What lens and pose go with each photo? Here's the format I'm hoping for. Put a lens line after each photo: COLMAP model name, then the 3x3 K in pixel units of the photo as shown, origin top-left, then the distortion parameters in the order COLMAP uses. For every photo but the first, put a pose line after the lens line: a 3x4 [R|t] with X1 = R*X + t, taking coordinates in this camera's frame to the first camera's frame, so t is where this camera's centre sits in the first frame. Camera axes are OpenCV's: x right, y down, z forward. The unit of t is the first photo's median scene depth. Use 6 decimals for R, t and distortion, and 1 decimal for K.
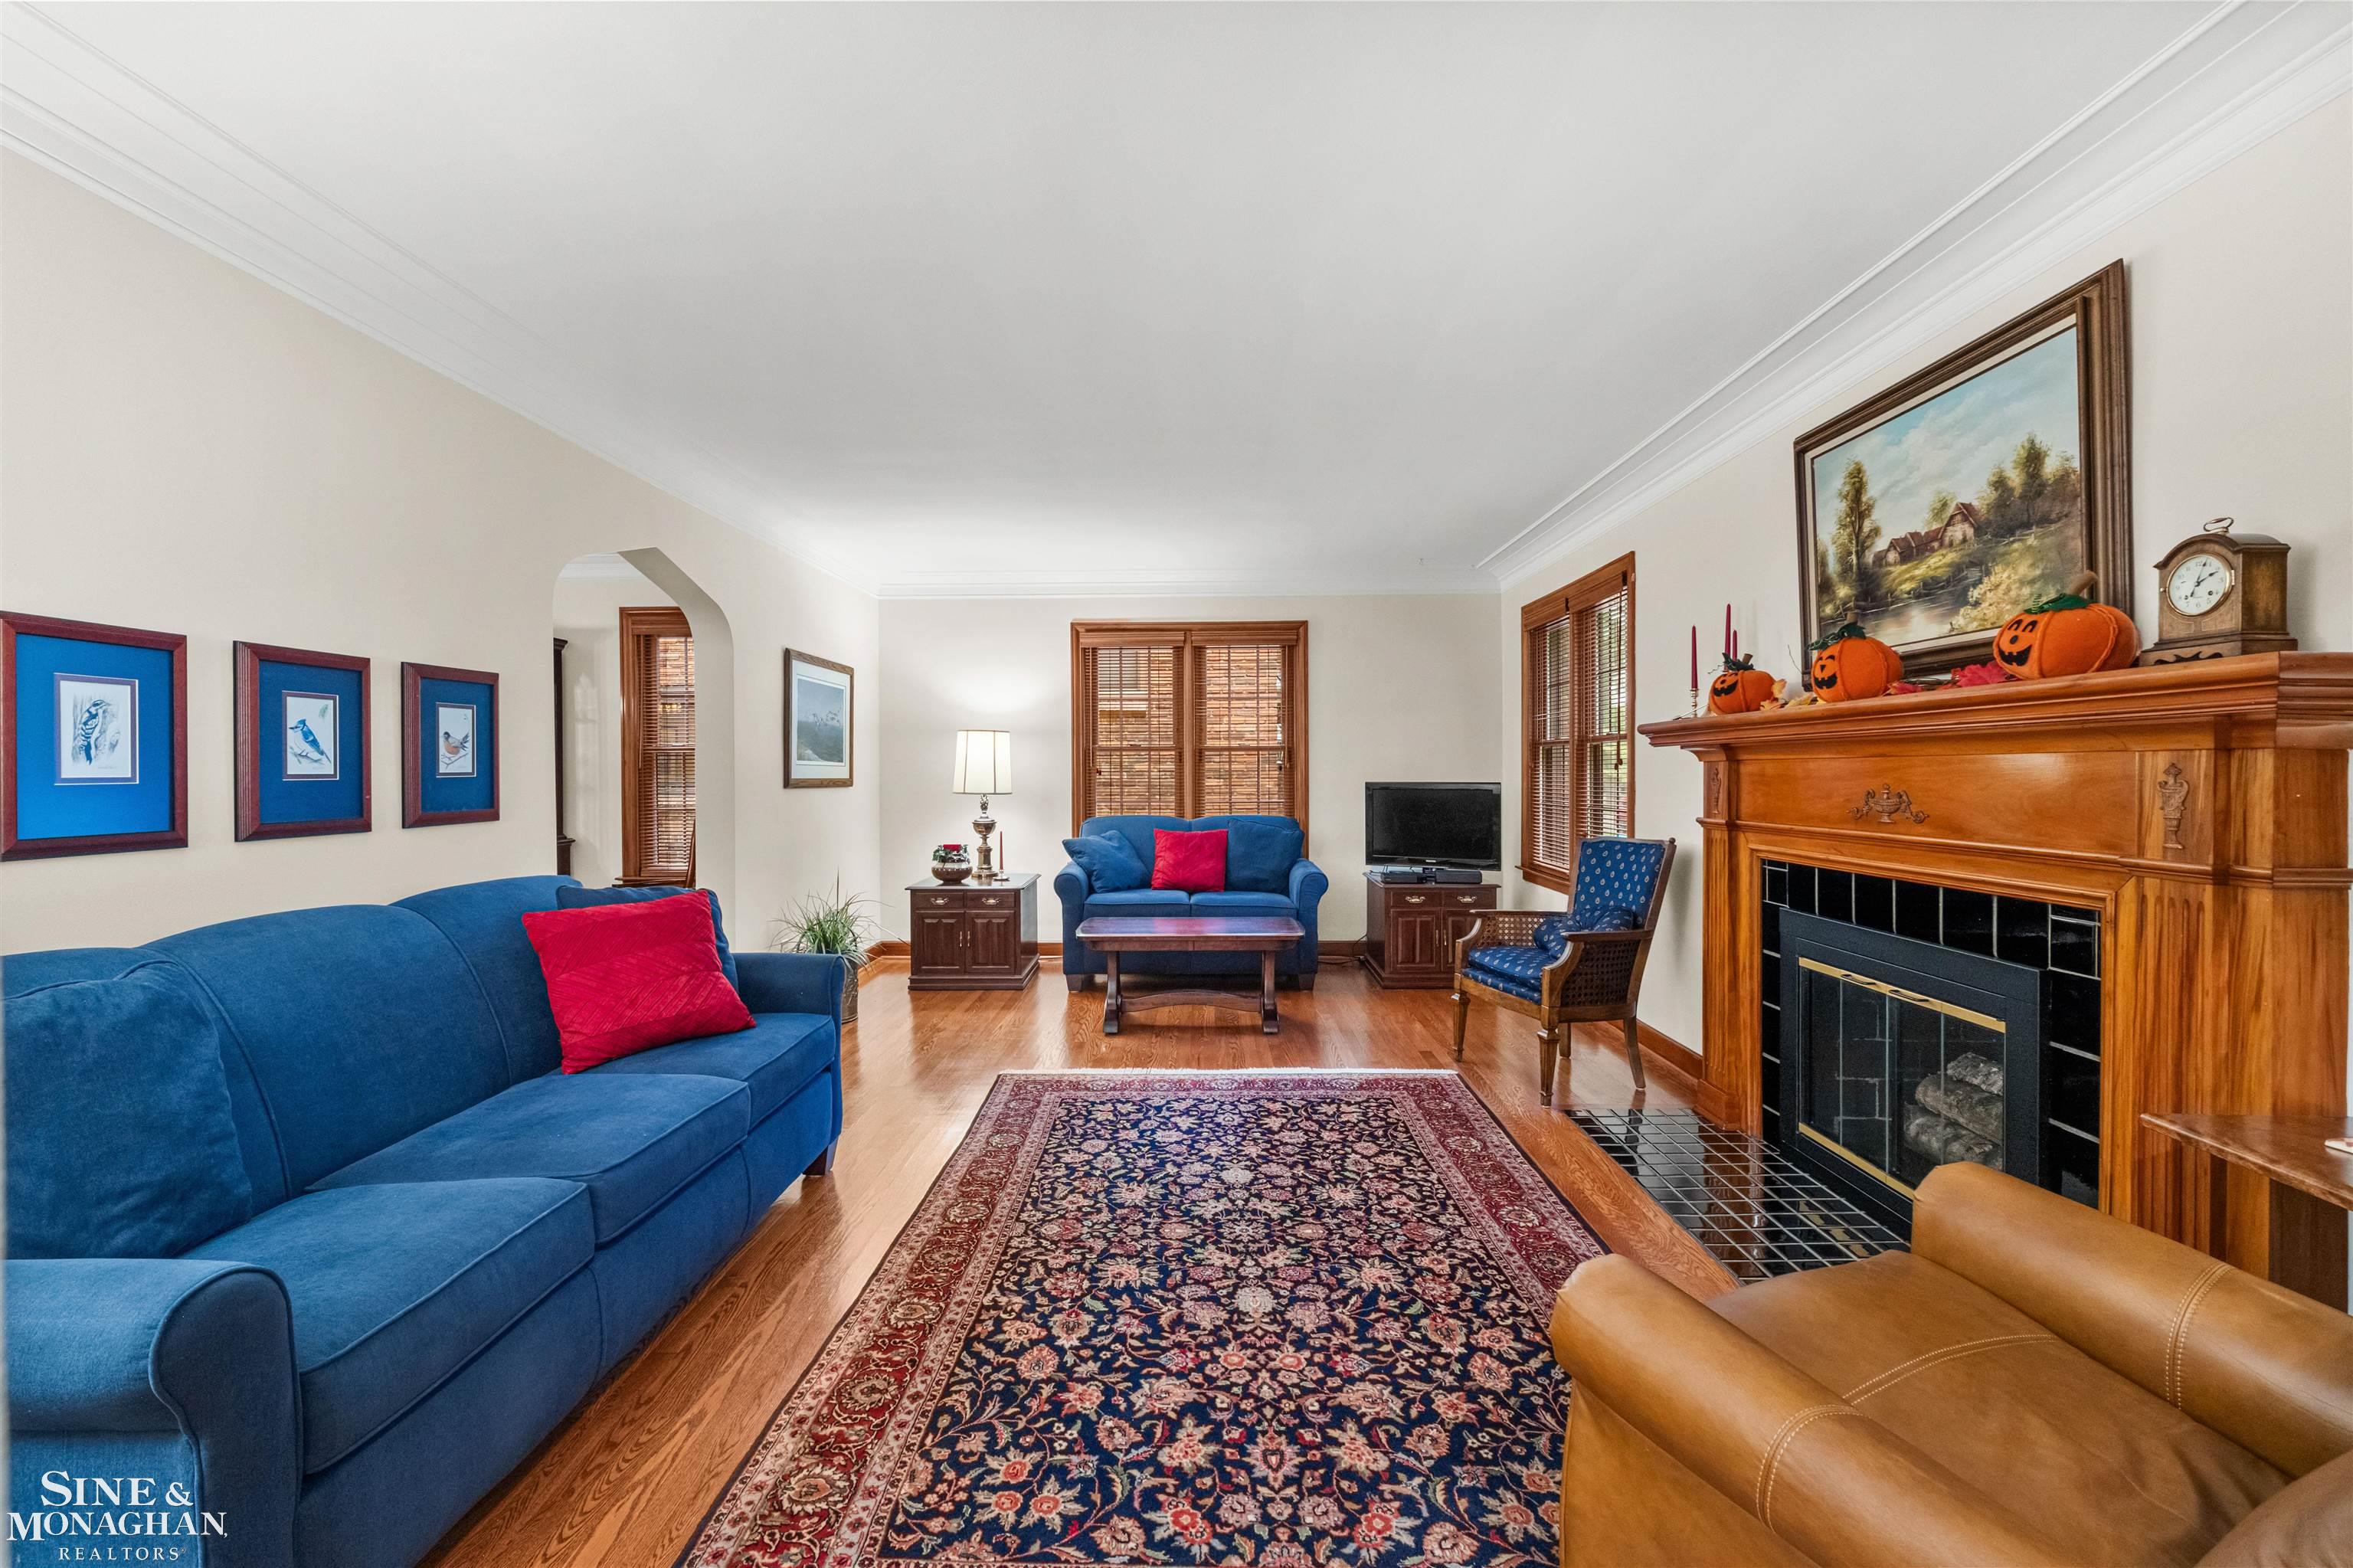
lens RADIAL K [[989.7, 0, 1181.2], [0, 989.7, 776.4], [0, 0, 1]] dist [-0.001775, -0.000034]
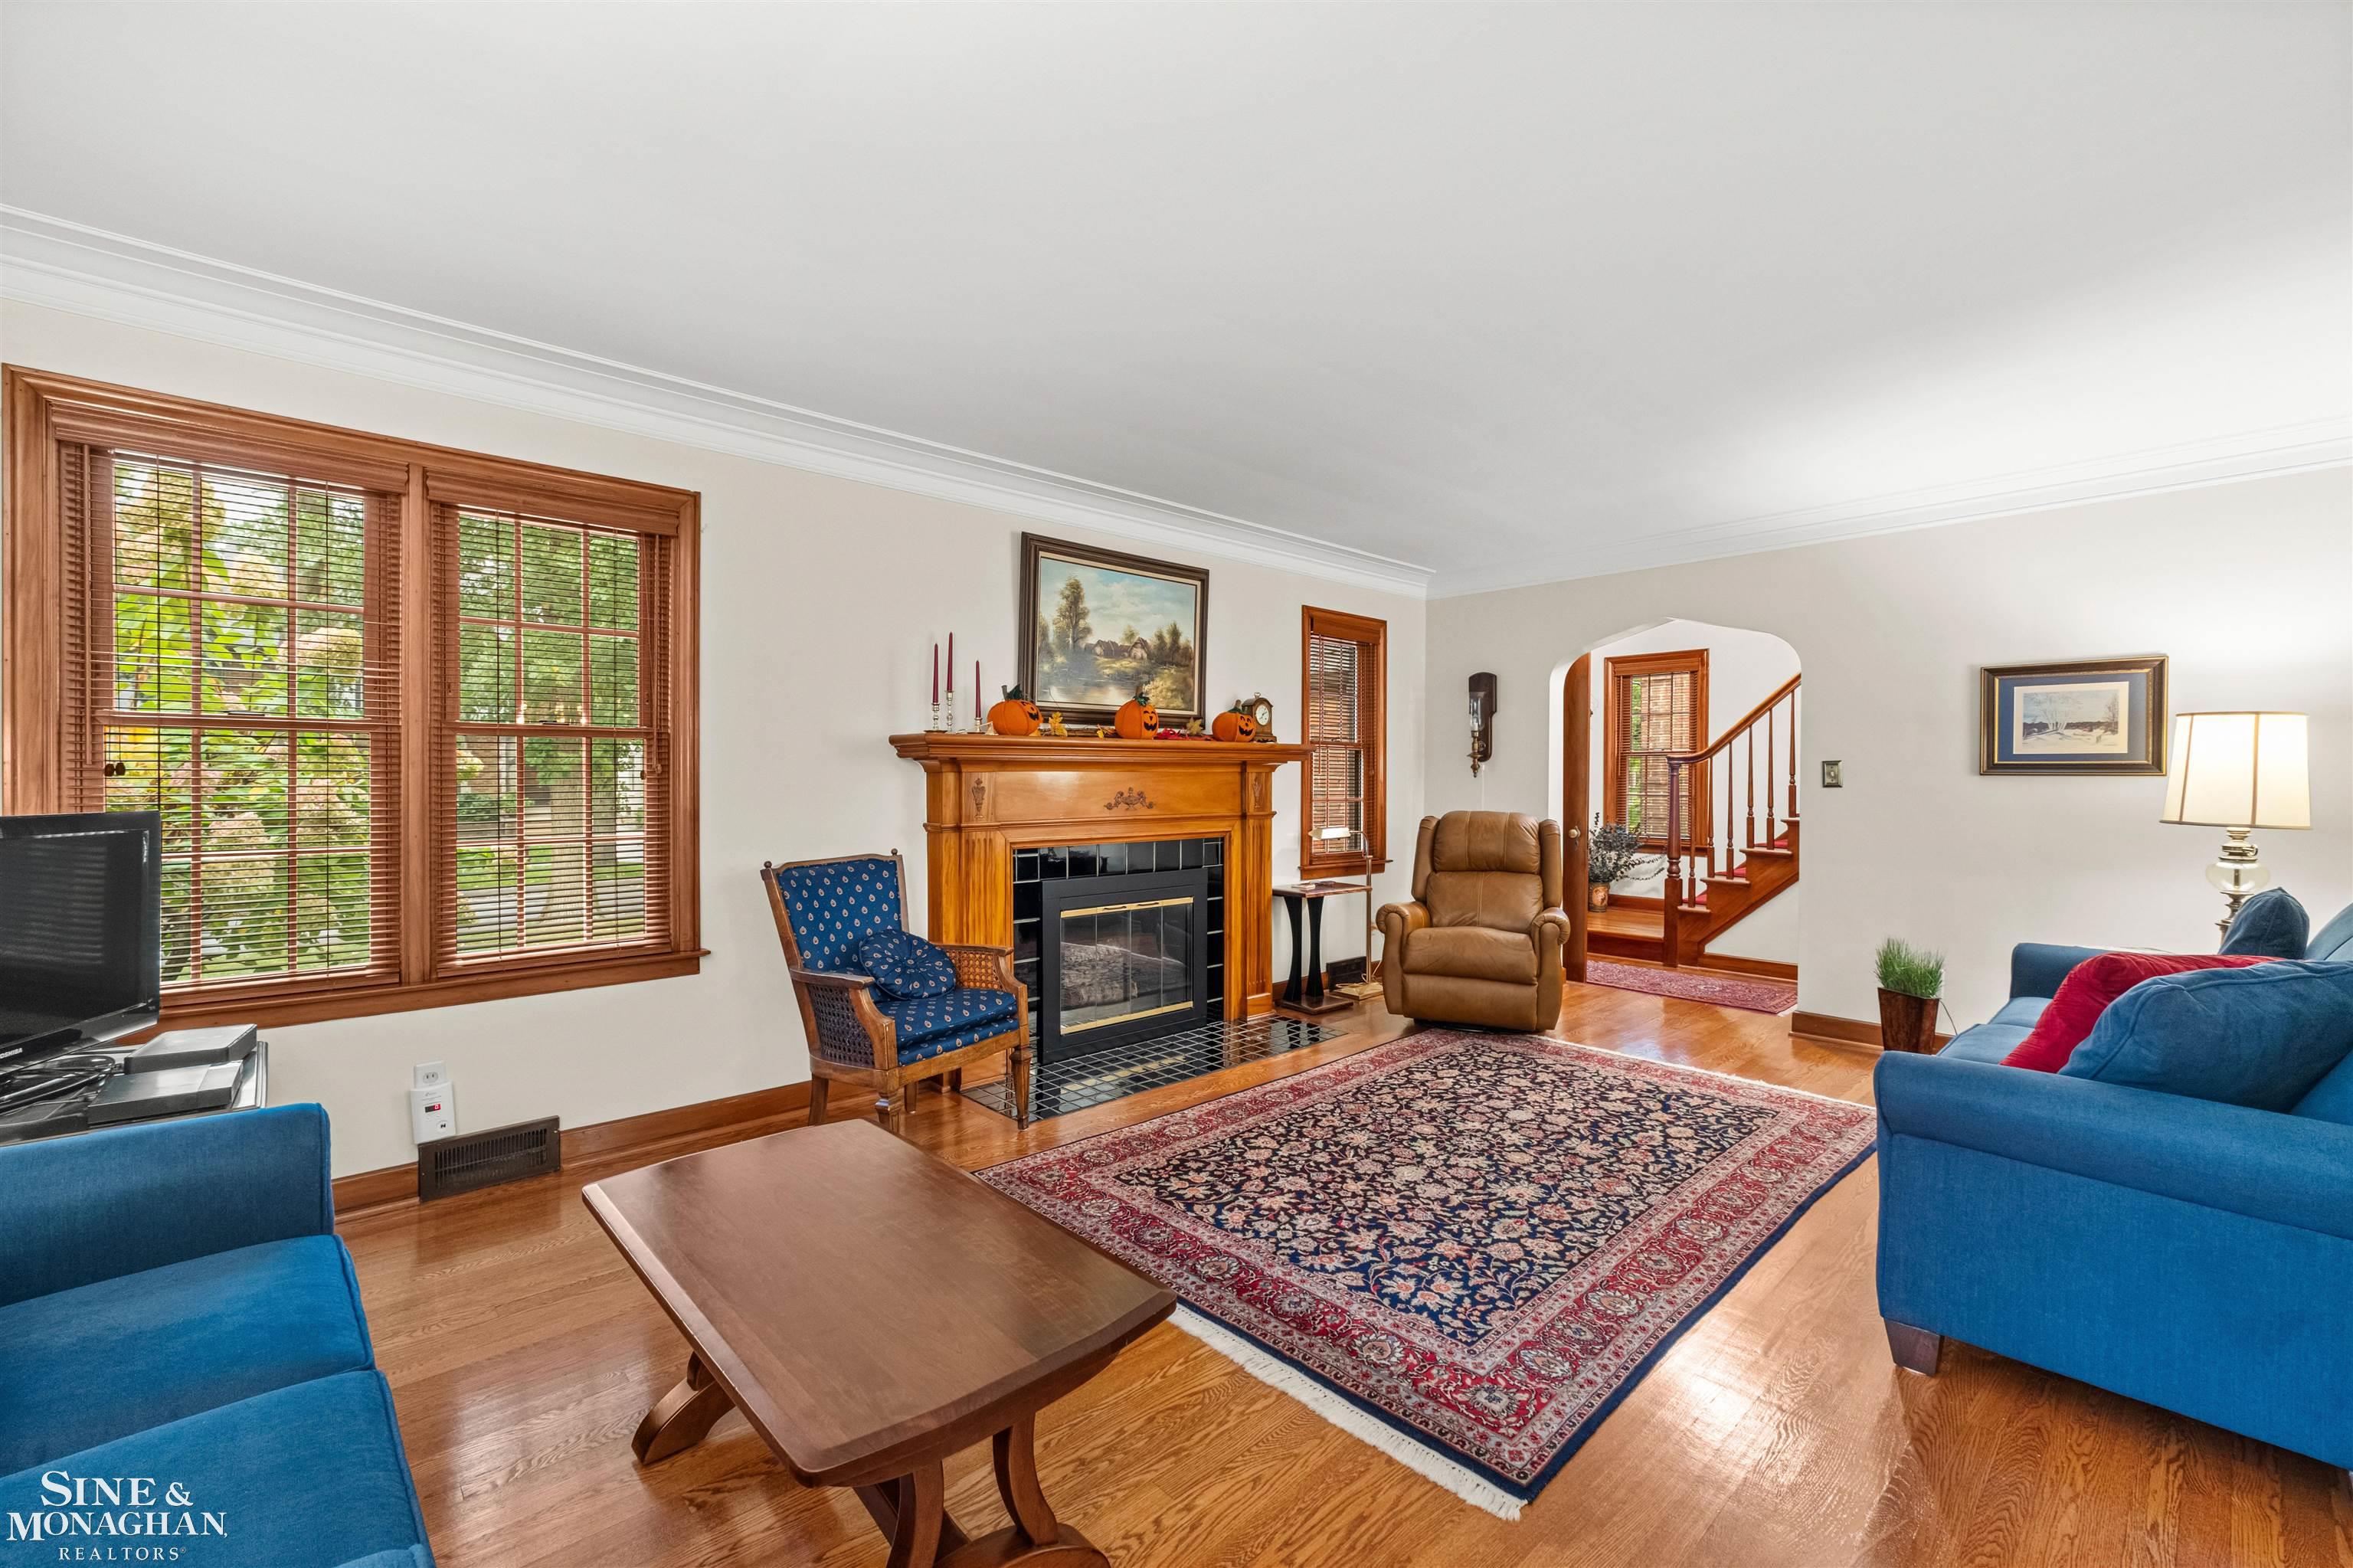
lens RADIAL K [[989.7, 0, 1184.2], [0, 989.7, 785.8], [0, 0, 1]] dist [-0.001775, -0.000034]
pose [[-0.697951, -0.001649, 0.716144, -0.559615], [0.006105, 0.999947, 0.008253, -0.008876], [-0.716119, 0.010132, -0.697904, 2.042304]]
